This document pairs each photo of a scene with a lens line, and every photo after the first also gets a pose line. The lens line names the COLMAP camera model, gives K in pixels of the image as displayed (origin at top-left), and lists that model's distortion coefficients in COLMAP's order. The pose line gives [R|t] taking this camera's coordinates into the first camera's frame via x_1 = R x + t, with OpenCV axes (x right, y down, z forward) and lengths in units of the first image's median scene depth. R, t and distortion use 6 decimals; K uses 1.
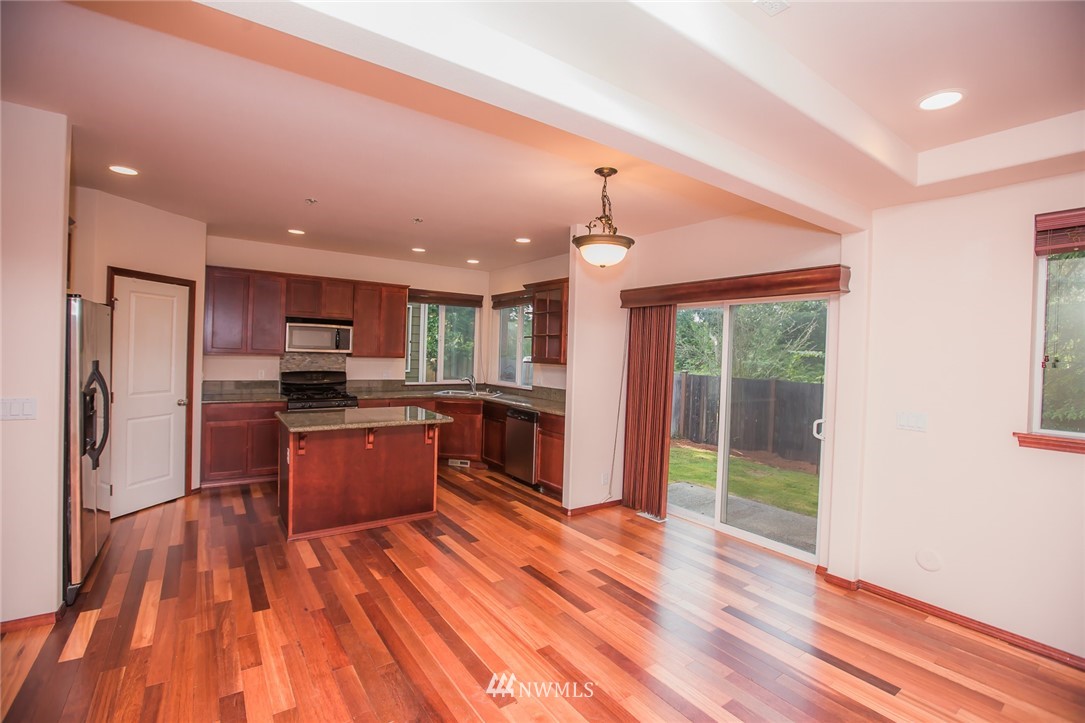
lens RADIAL K [[484.9, 0, 538.1], [0, 484.9, 357.4], [0, 0, 1]] dist [-0.050625, 0.013769]
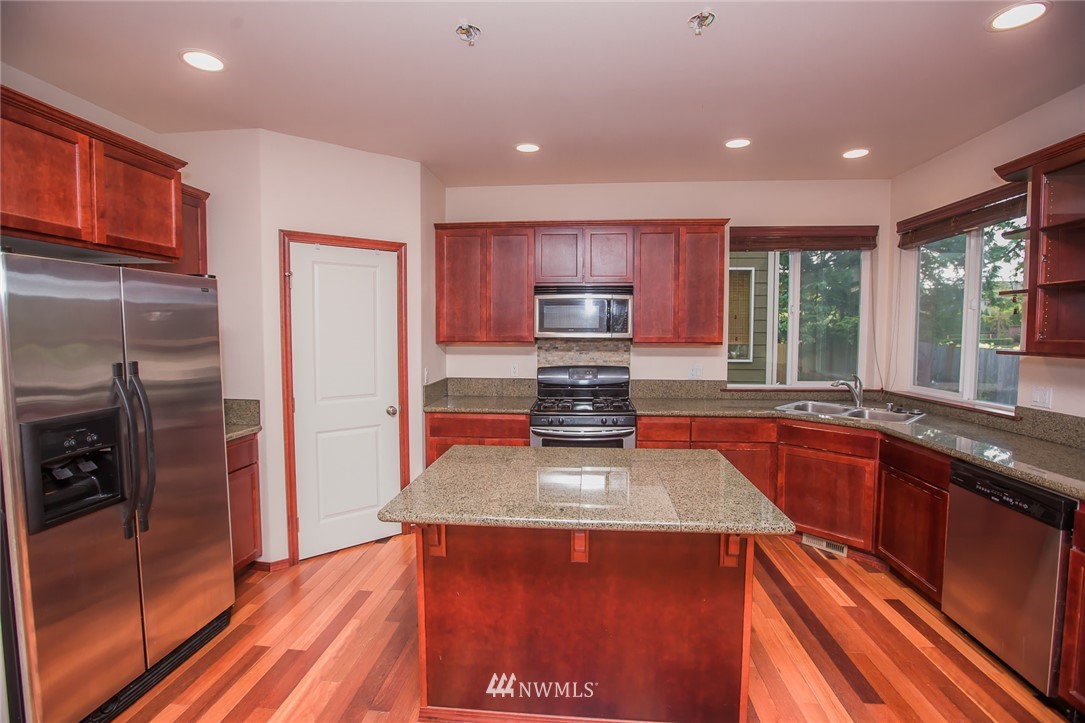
lens RADIAL K [[495.4, 0, 536.8], [0, 495.4, 356.1], [0, 0, 1]] dist [-0.054071, 0.014063]
pose [[0.756563, 0.006296, -0.653891, -0.063597], [0.014761, 0.999534, 0.026703, -0.004867], [0.653754, -0.029855, 0.756118, 0.447226]]
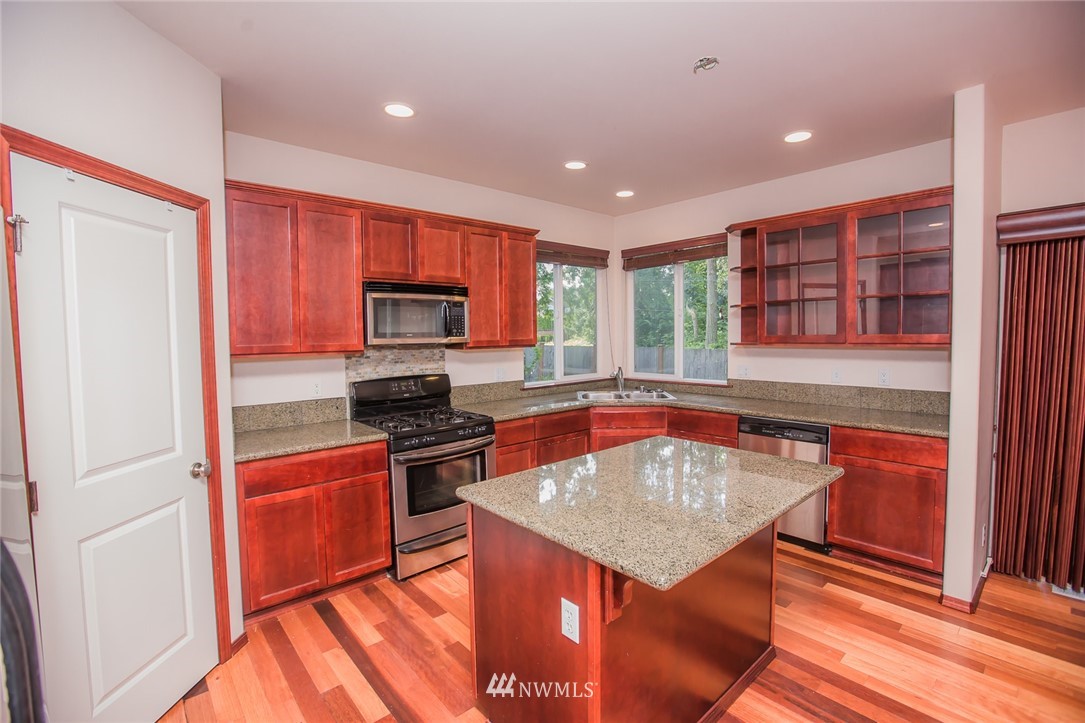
lens RADIAL K [[484.9, 0, 538.1], [0, 484.9, 357.4], [0, 0, 1]] dist [-0.050625, 0.013769]
pose [[0.993098, -0.049668, 0.106256, -0.375620], [0.045365, 0.998064, 0.042539, -0.012562], [-0.108163, -0.037425, 0.993428, 0.411707]]
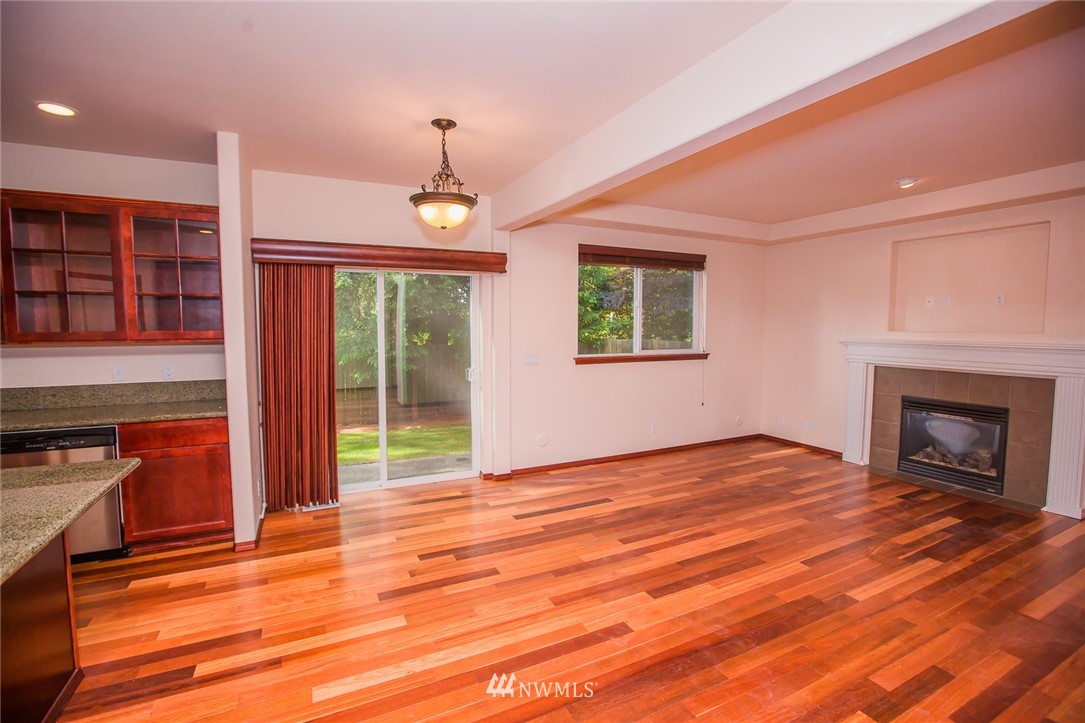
lens RADIAL K [[484.9, 0, 538.1], [0, 484.9, 357.4], [0, 0, 1]] dist [-0.050625, 0.013769]
pose [[0.156396, -0.093697, 0.983240, -0.421421], [0.016141, 0.995600, 0.092308, -0.011461], [-0.987563, 0.001434, 0.157220, 0.369893]]
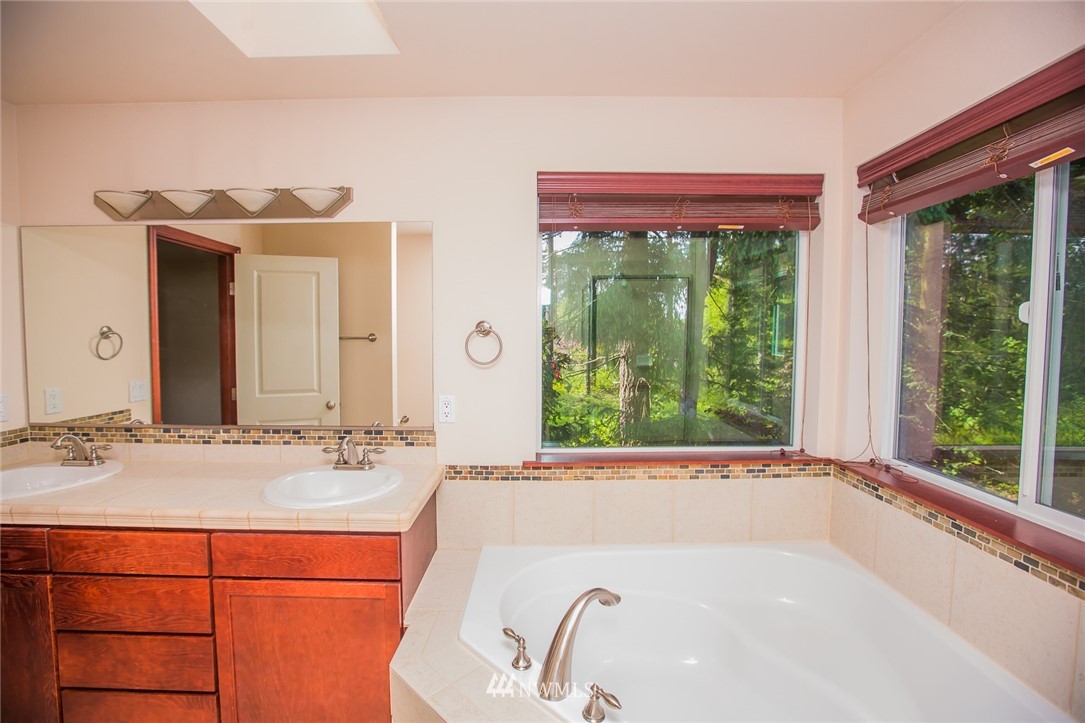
lens RADIAL K [[484.9, 0, 538.1], [0, 484.9, 357.4], [0, 0, 1]] dist [-0.050625, 0.013769]
pose [[0.812067, 0.000633, -0.583563, -0.112354], [0.016953, 0.999552, 0.024675, -0.047489], [0.583317, -0.029931, 0.811693, 0.892580]]
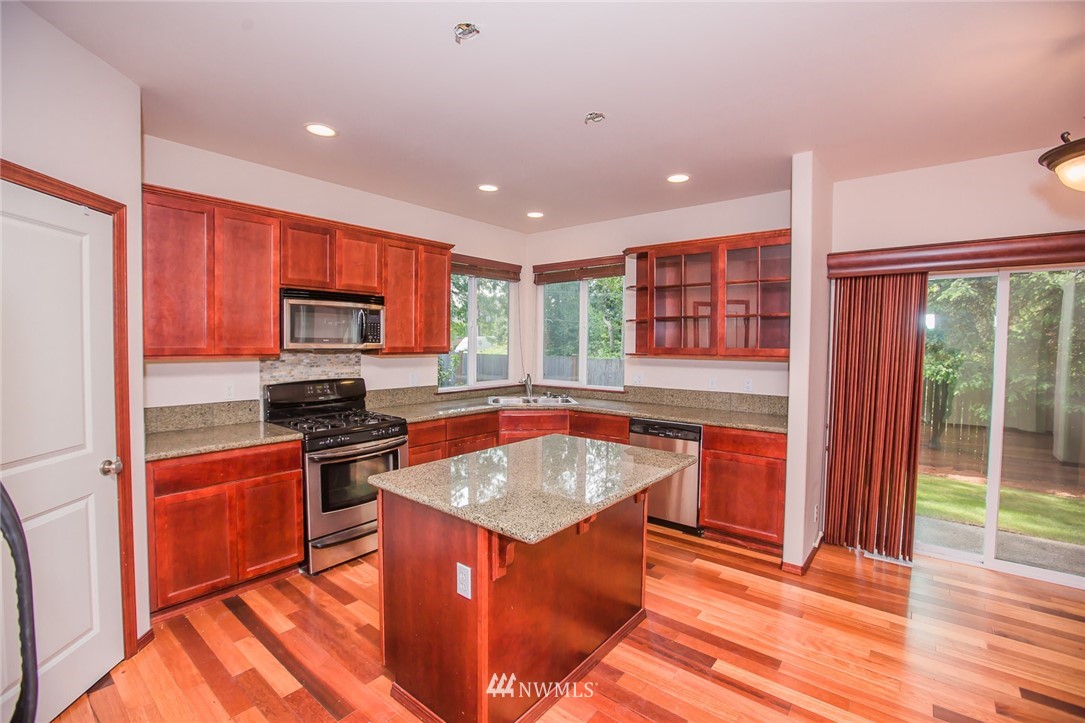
lens RADIAL K [[484.9, 0, 538.1], [0, 484.9, 357.4], [0, 0, 1]] dist [-0.050625, 0.013769]
pose [[0.963553, -0.031770, 0.265625, -0.370006], [0.024544, 0.999234, 0.030478, -0.012064], [-0.266390, -0.022848, 0.963594, 0.354008]]
